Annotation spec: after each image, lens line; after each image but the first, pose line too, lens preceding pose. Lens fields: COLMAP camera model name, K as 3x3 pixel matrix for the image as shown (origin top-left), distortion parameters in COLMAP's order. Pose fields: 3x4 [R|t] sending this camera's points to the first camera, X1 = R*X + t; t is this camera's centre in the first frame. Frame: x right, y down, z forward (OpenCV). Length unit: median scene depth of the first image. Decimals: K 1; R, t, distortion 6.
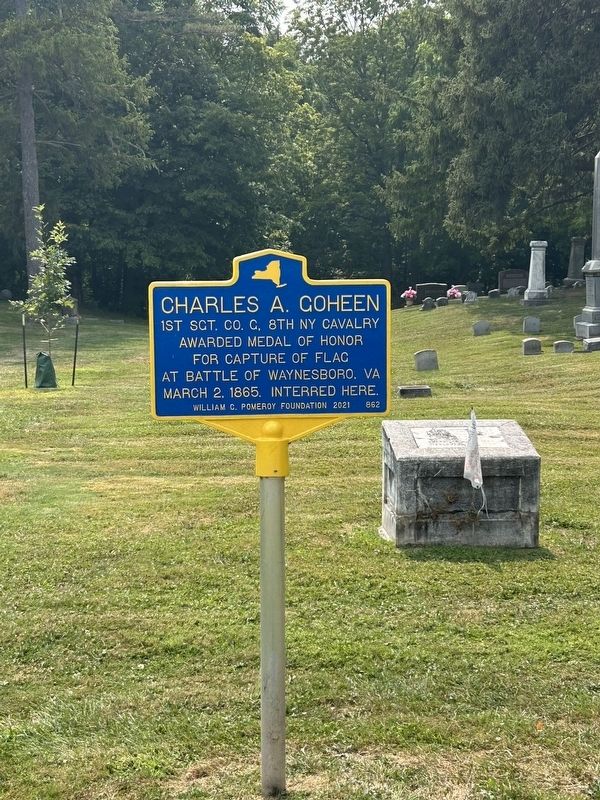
lens RADIAL K [[1432.9, 0, 300.0], [0, 1432.9, 400.0], [0, 0, 1]] dist [0.230724, 0.079544]
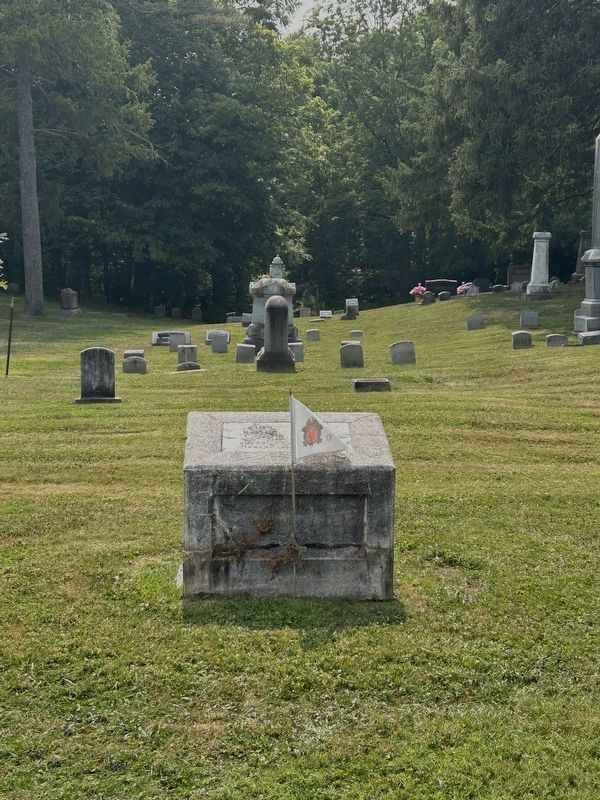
lens RADIAL K [[1370.4, 0, 300.0], [0, 1370.4, 400.0], [0, 0, 1]] dist [0.189520, -0.061539]
pose [[0.999480, 0.012219, -0.029832, 0.028794], [-0.012210, 0.999925, 0.000479, 0.001651], [0.029835, -0.000114, 0.999555, 0.072005]]
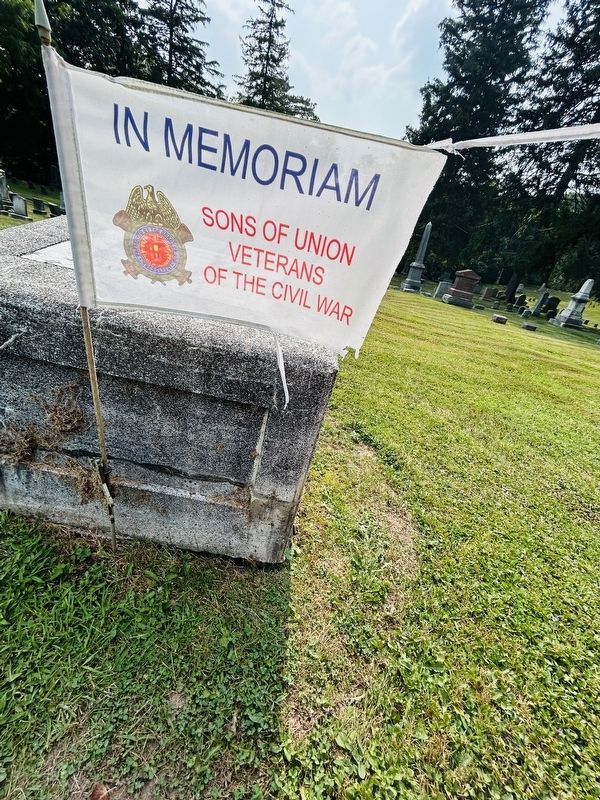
lens RADIAL K [[322.9, 0, 300.0], [0, 322.9, 400.0], [0, 0, 1]] dist [0.000374, 0.000016]
pose [[0.970905, 0.239370, -0.006669, 0.032882], [-0.225247, 0.922364, 0.313861, 0.005273], [0.081280, -0.303227, 0.949445, 0.190473]]
